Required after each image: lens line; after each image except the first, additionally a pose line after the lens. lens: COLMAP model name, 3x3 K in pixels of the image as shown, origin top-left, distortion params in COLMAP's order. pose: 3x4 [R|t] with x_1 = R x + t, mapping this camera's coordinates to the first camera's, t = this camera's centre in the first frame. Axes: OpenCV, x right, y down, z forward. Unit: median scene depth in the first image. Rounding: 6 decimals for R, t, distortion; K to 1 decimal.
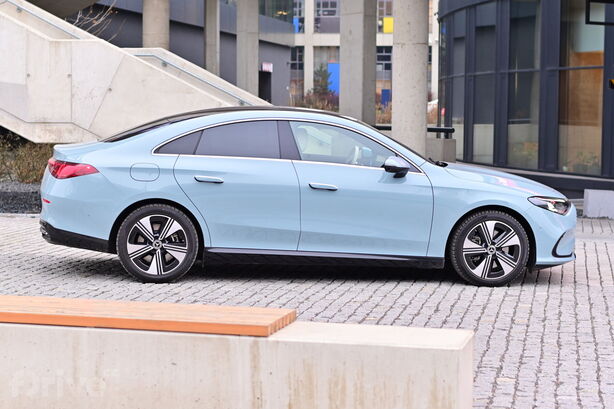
lens RADIAL K [[1321.2, 0, 307.5], [0, 1321.2, 203.2], [0, 0, 1]] dist [0.014789, 0.000000]
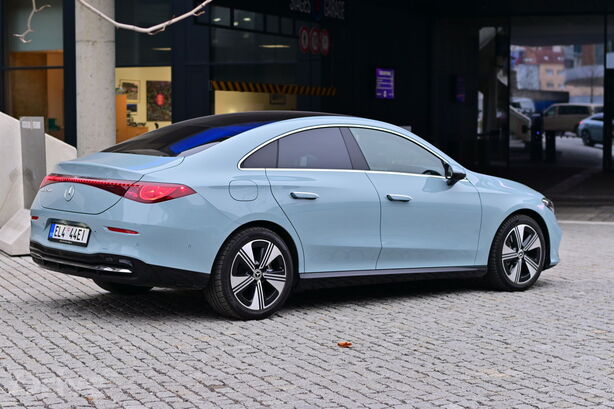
lens RADIAL K [[1321.2, 0, 307.2], [0, 1321.2, 206.0], [0, 0, 1]] dist [0.014789, 0.000000]
pose [[0.830454, -0.048969, 0.554931, -0.552478], [0.047634, 0.998723, 0.016846, -0.025592], [-0.555047, 0.012443, 0.831726, 0.266736]]
